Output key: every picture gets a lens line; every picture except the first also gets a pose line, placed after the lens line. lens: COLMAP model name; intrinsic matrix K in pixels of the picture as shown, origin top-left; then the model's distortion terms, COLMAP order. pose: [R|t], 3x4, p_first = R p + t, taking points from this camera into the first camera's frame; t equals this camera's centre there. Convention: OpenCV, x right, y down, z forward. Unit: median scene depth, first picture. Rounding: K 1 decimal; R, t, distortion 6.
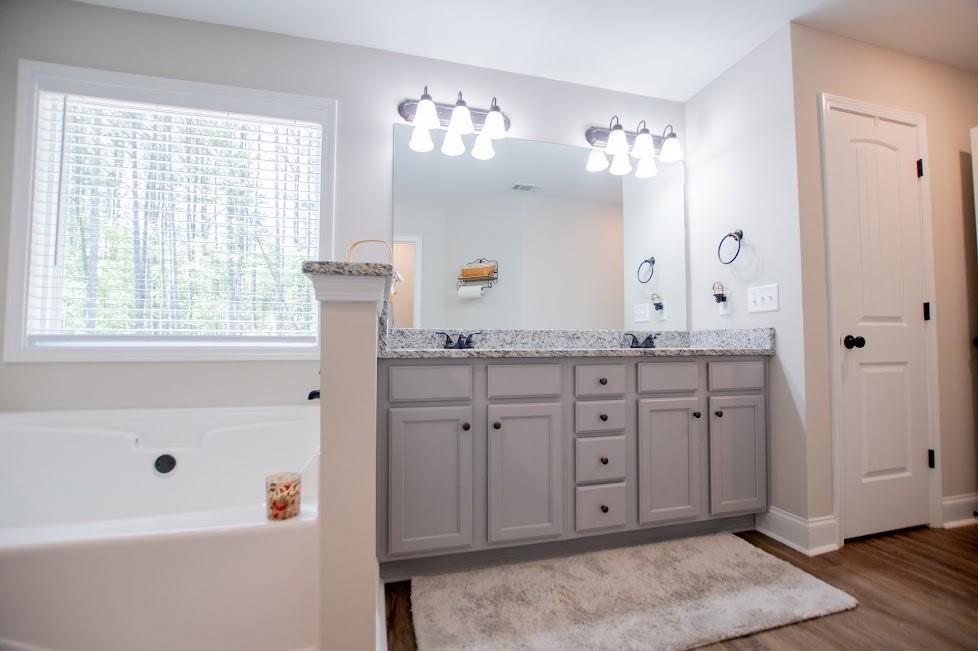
lens RADIAL K [[435.4, 0, 492.8], [0, 435.4, 326.1], [0, 0, 1]] dist [-0.025978, 0.000452]
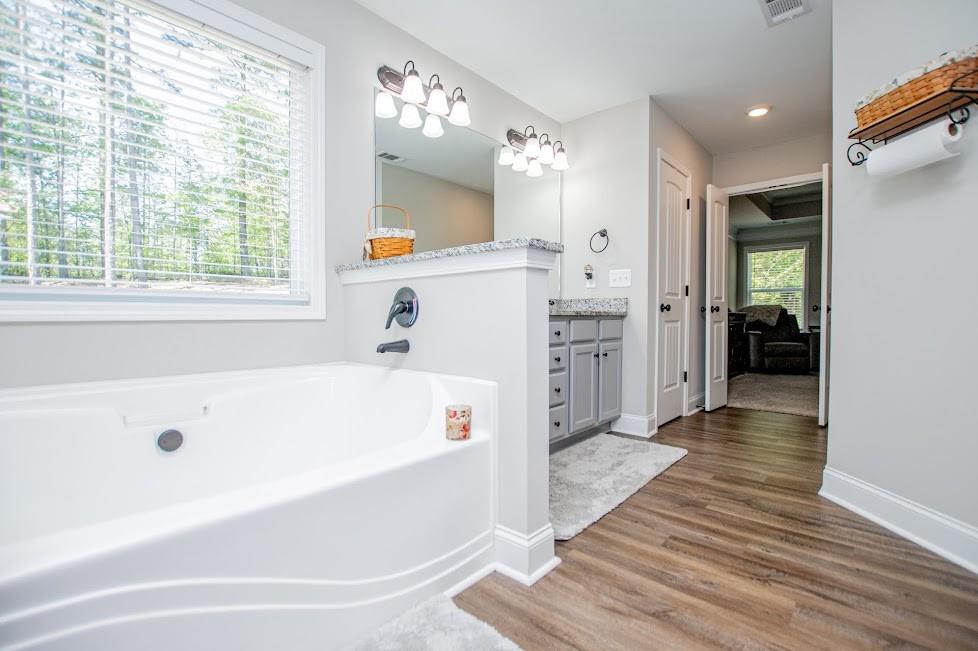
lens RADIAL K [[435.4, 0, 492.8], [0, 435.4, 326.1], [0, 0, 1]] dist [-0.025978, 0.000452]
pose [[0.837849, -0.010567, 0.545801, -0.628829], [-0.029853, 0.997430, 0.065138, 0.018773], [-0.545086, -0.070869, 0.835379, -0.038367]]
